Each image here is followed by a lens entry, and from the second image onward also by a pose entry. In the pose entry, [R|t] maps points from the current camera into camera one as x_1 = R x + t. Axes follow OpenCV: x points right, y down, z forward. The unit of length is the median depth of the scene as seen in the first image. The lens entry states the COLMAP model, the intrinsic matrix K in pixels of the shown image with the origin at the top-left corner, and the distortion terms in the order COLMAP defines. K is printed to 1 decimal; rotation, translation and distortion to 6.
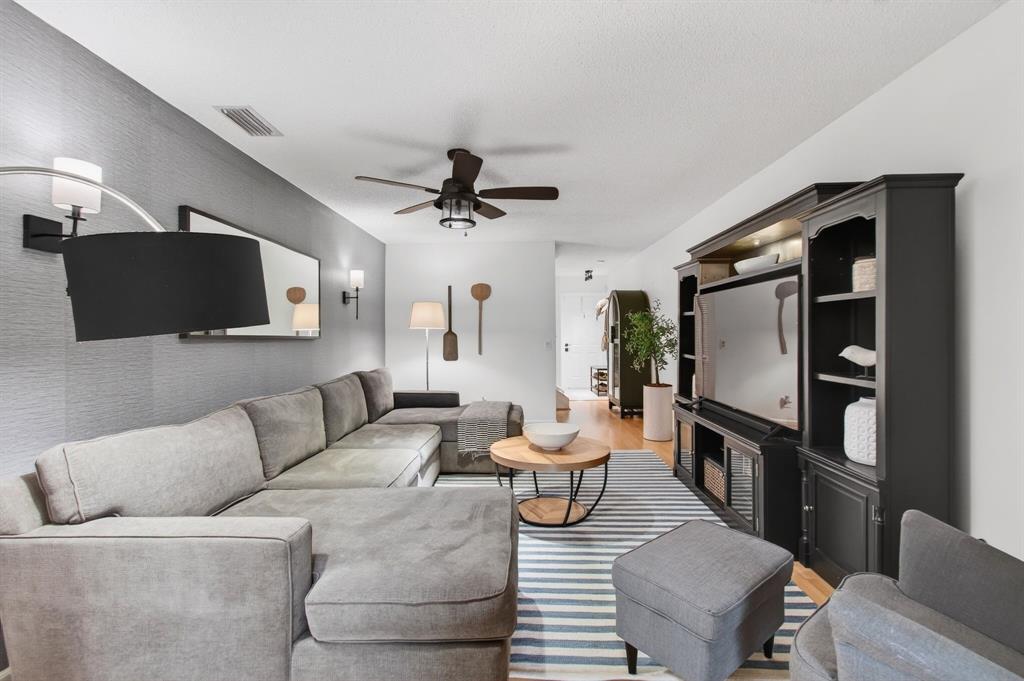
lens RADIAL K [[453.2, 0, 511.9], [0, 453.2, 338.9], [0, 0, 1]] dist [-0.022630, 0.000163]
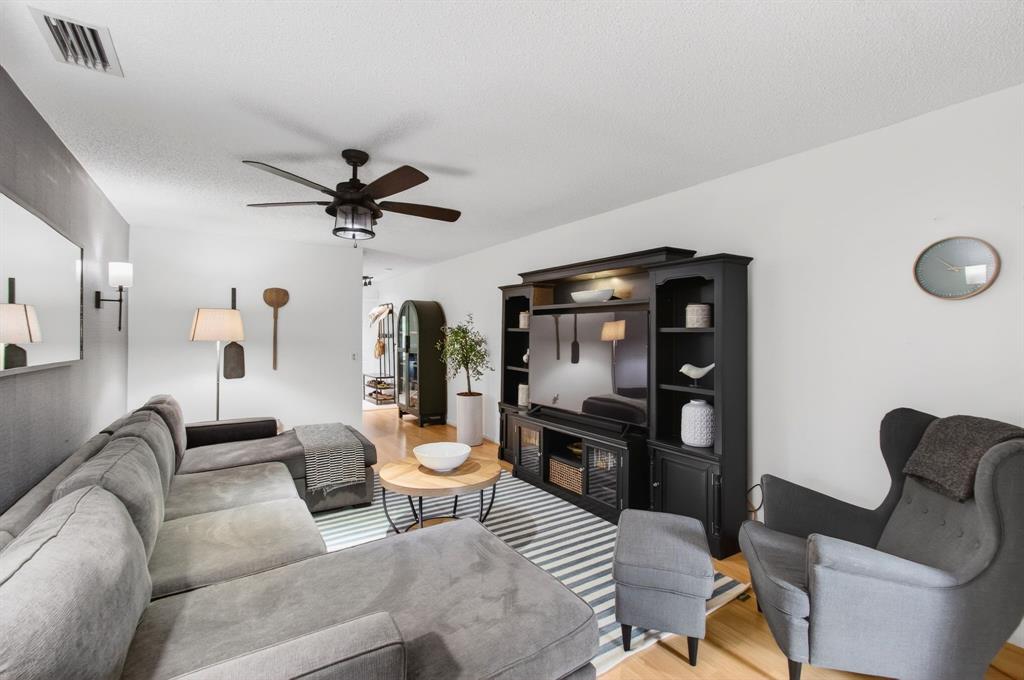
lens RADIAL K [[459.2, 0, 510.2], [0, 459.2, 327.8], [0, 0, 1]] dist [-0.061508, 0.000122]
pose [[0.816139, 0.009686, 0.577774, -0.382065], [0.001711, 0.999815, -0.019178, -0.052746], [-0.577853, 0.016641, 0.815971, 0.101302]]
